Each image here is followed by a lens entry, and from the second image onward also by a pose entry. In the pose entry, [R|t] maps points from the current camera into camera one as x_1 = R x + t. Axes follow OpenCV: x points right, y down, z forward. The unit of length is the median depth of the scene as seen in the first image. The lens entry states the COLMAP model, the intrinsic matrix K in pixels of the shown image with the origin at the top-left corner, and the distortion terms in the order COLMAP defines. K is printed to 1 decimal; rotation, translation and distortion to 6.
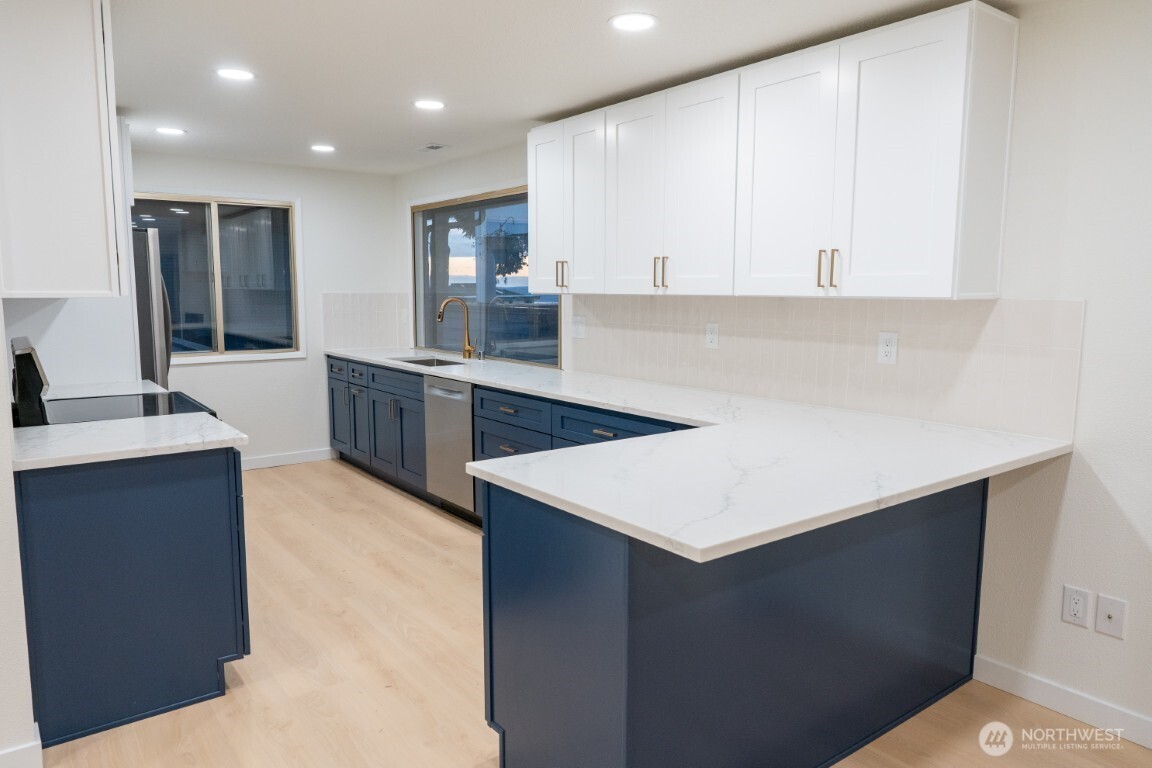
lens RADIAL K [[790.6, 0, 565.9], [0, 790.6, 386.0], [0, 0, 1]] dist [0.002787, 0.001323]
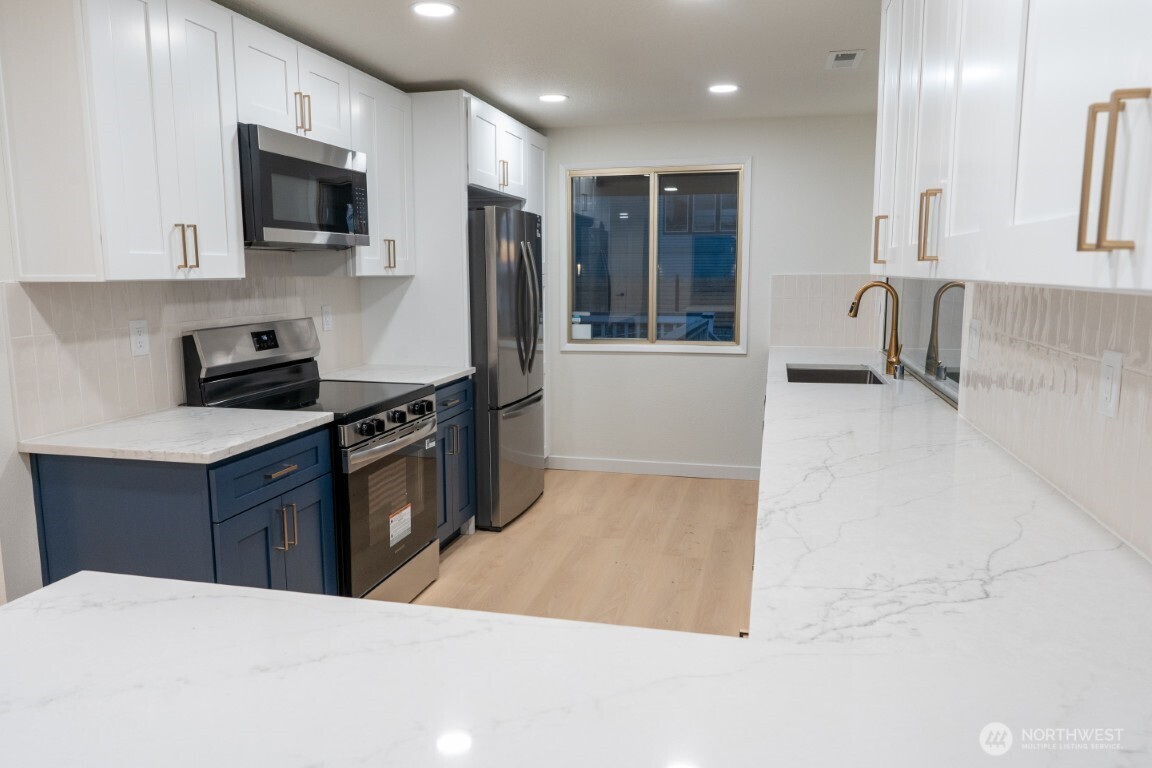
lens RADIAL K [[790.6, 0, 576.1], [0, 790.6, 381.9], [0, 0, 1]] dist [0.002787, 0.001323]
pose [[0.621820, 0.103308, -0.776317, 0.220815], [-0.089191, 0.994154, 0.060857, -0.044836], [0.778065, 0.031398, 0.627399, 0.379761]]
